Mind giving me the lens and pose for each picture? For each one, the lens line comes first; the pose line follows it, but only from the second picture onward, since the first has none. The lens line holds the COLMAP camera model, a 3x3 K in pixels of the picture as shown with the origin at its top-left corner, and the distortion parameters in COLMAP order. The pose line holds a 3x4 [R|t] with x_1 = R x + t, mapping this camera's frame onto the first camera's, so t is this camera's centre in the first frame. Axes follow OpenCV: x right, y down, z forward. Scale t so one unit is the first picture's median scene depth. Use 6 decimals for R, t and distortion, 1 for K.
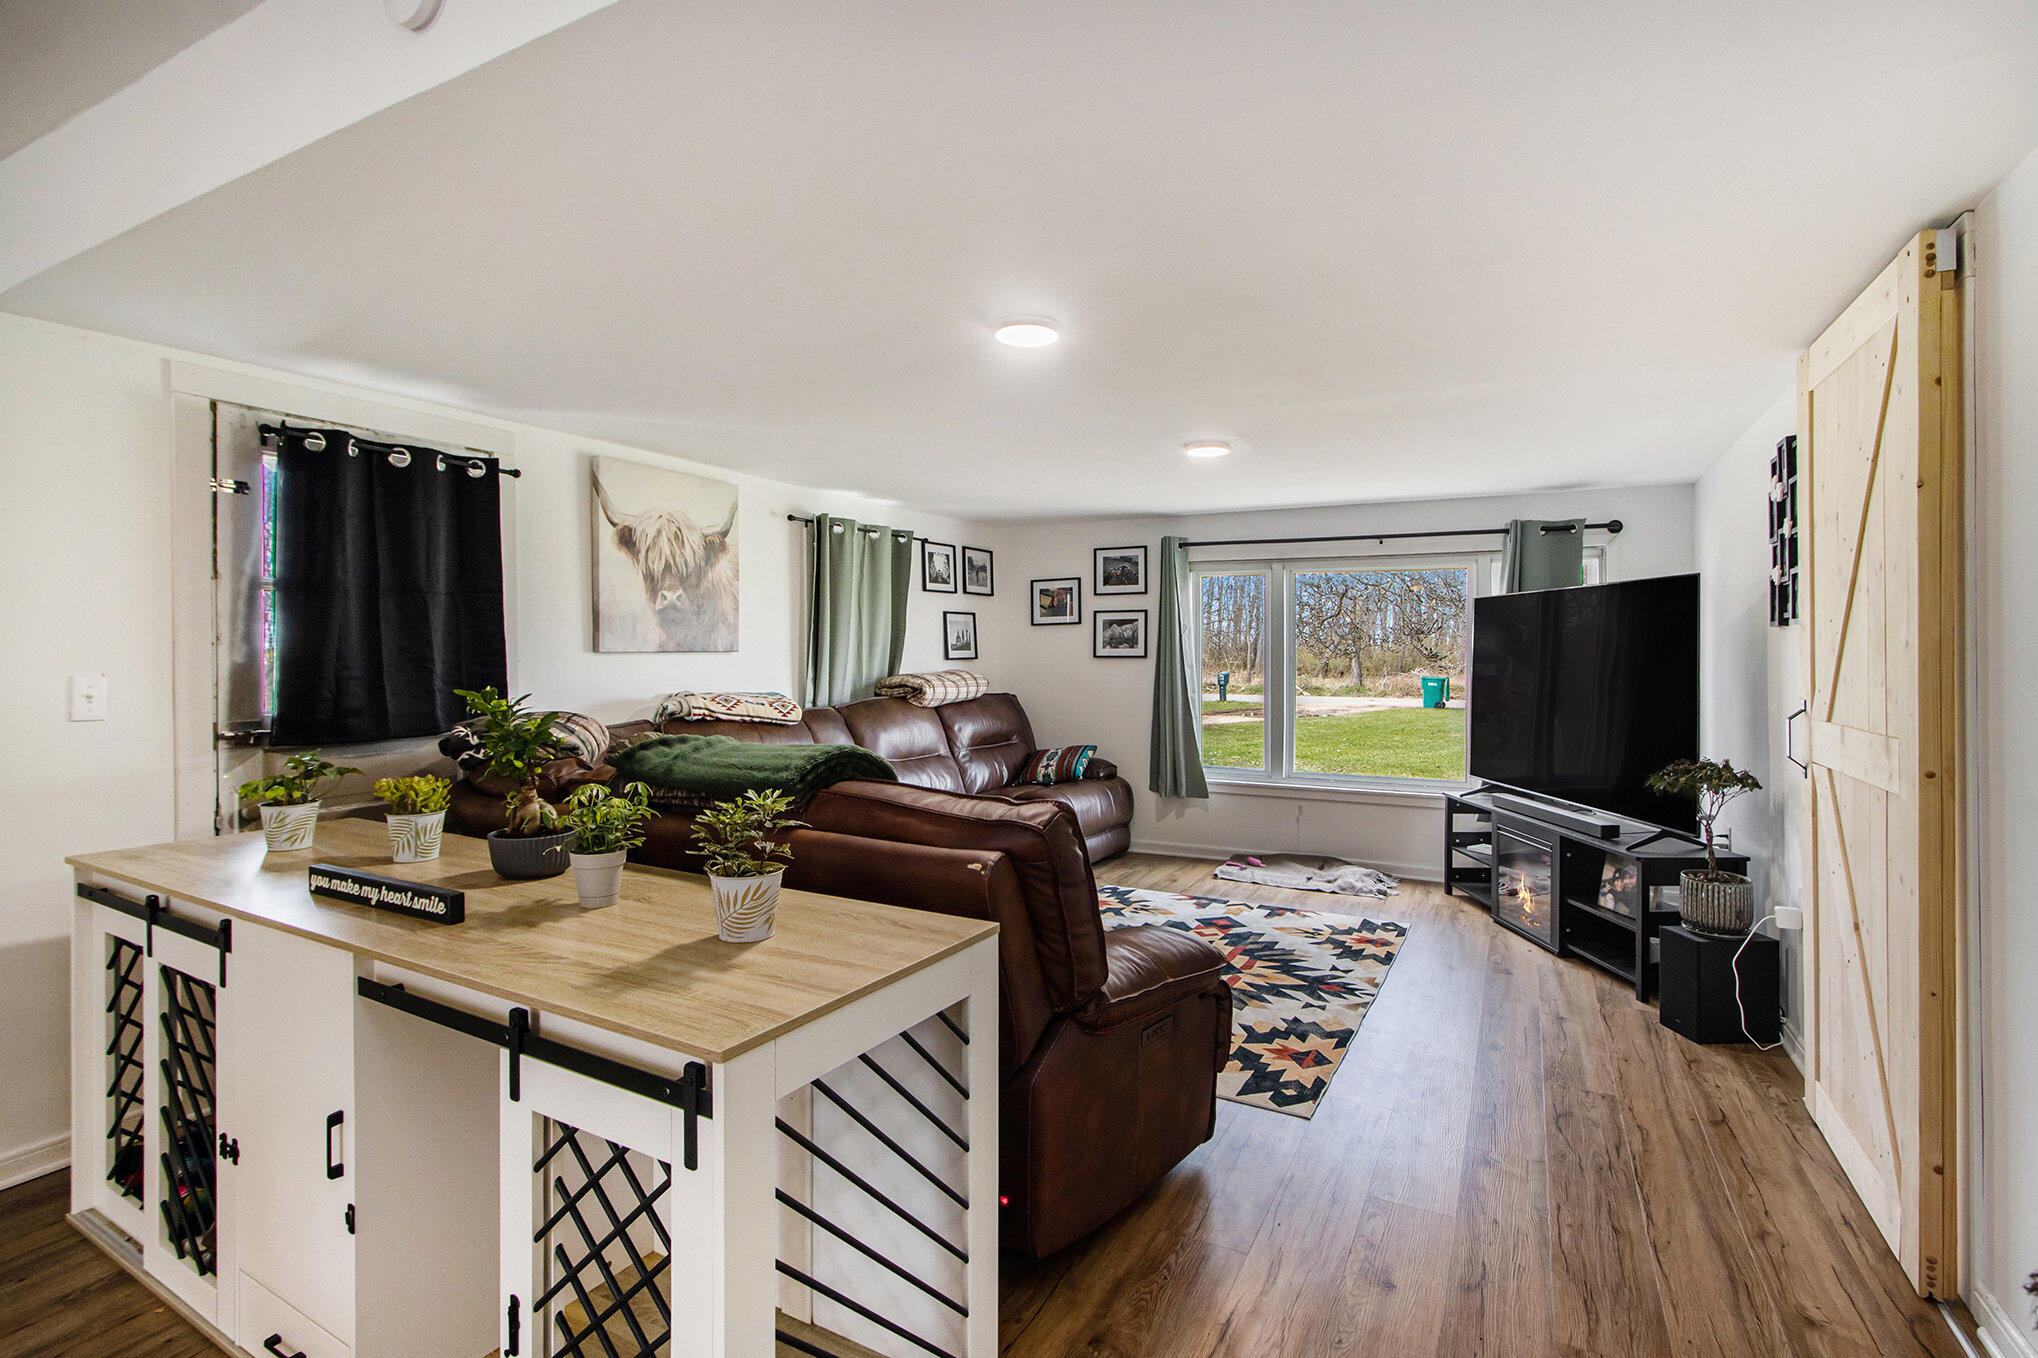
lens RADIAL K [[969.4, 0, 1019.5], [0, 969.4, 666.6], [0, 0, 1]] dist [0.134595, 0.000207]
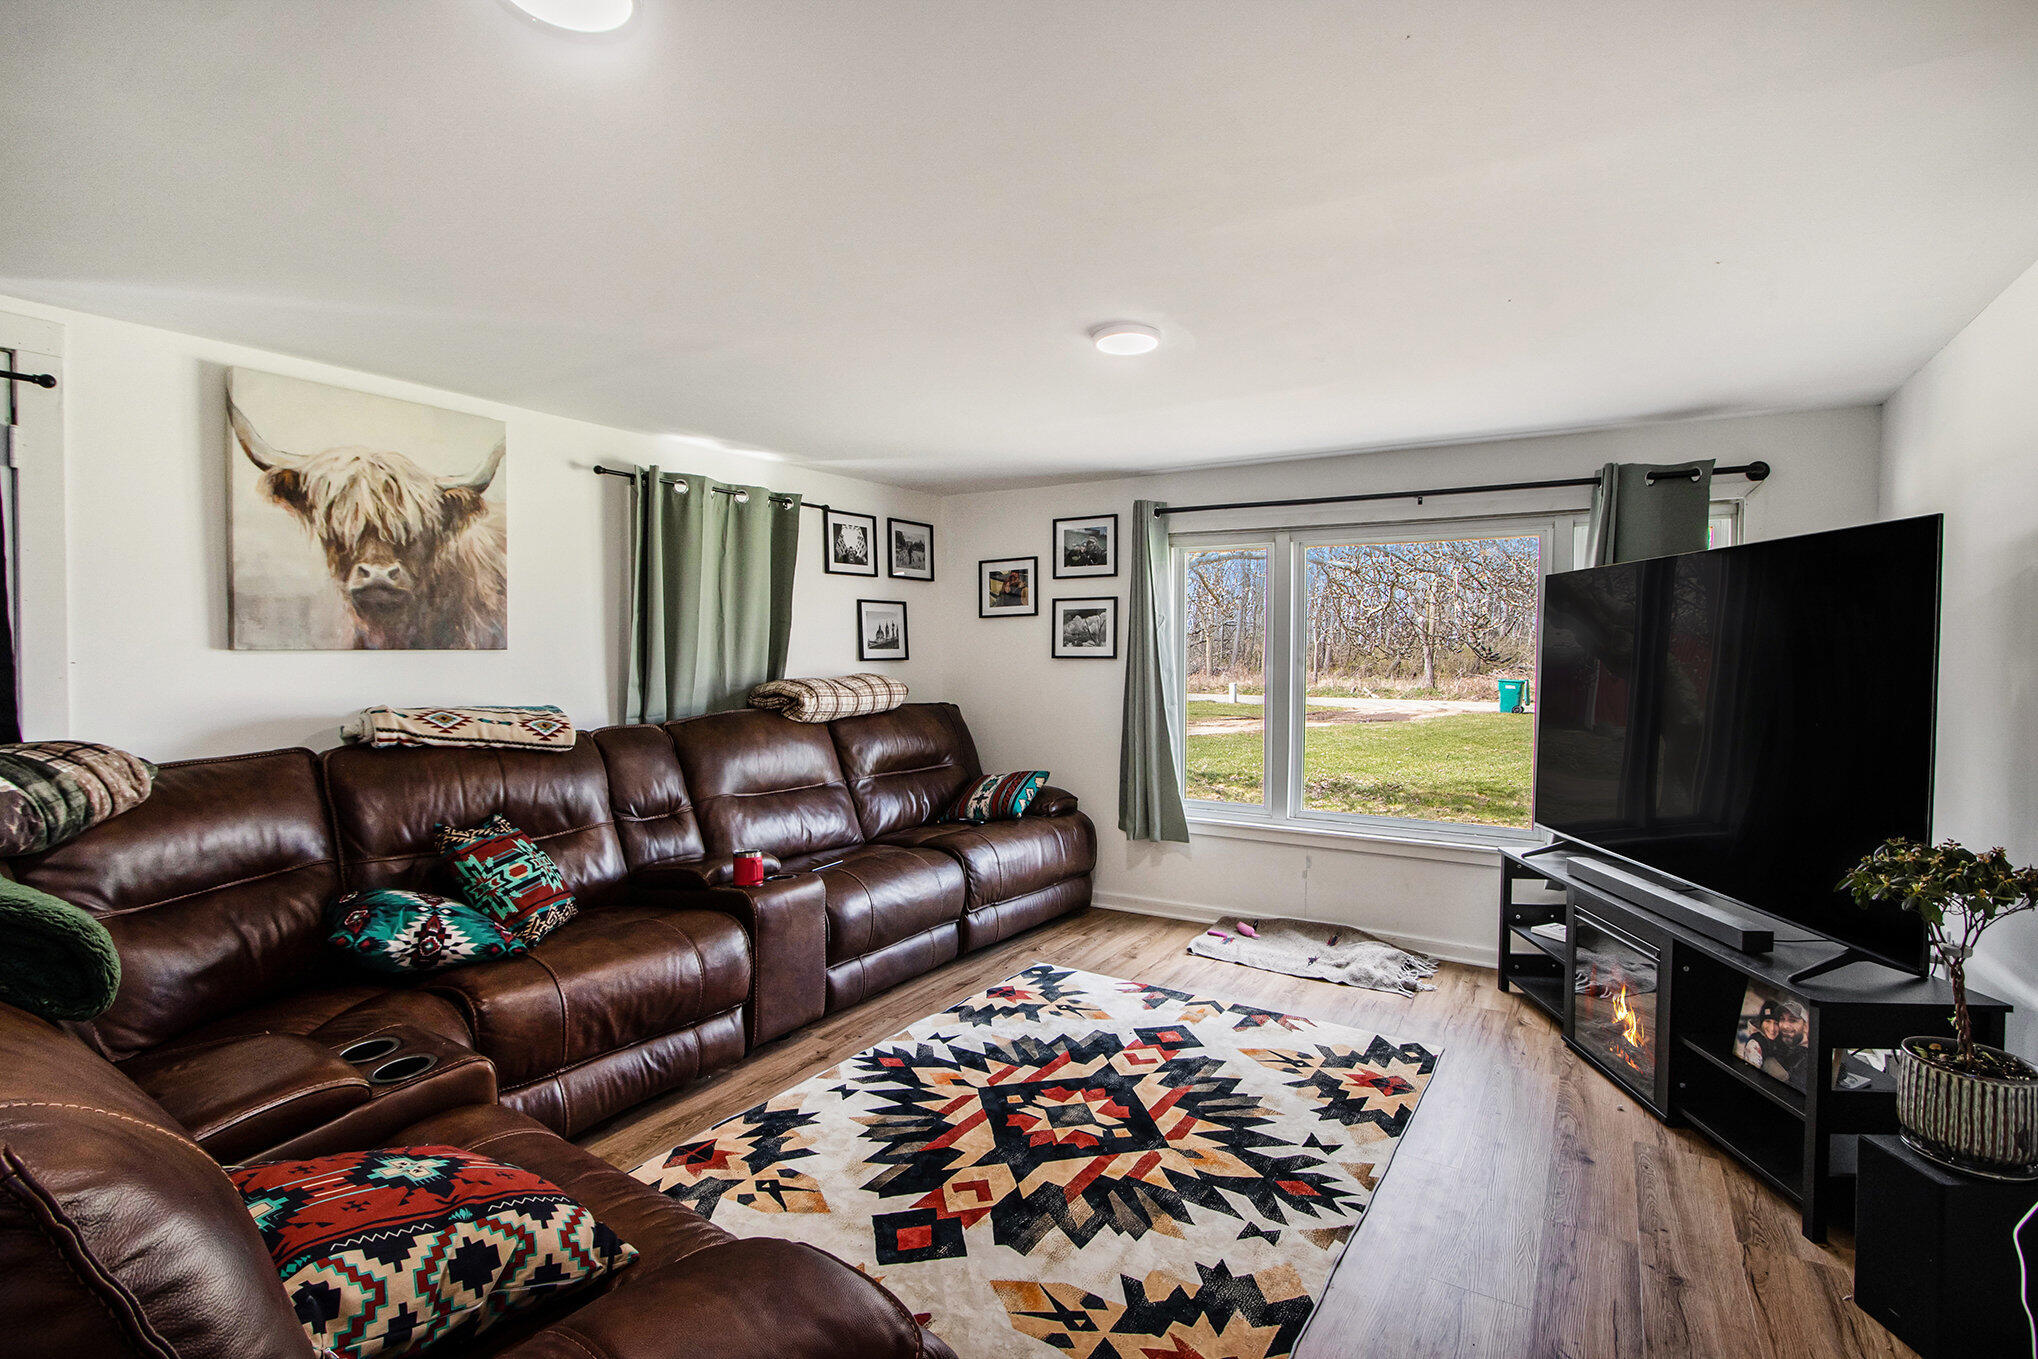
lens RADIAL K [[974.4, 0, 994.6], [0, 974.4, 682.3], [0, 0, 1]] dist [0.036238, 0.005007]
pose [[0.995909, 0.005914, -0.090172, 0.132808], [-0.004326, 0.999832, 0.017796, -0.004987], [0.090262, -0.017333, 0.995767, 0.275583]]
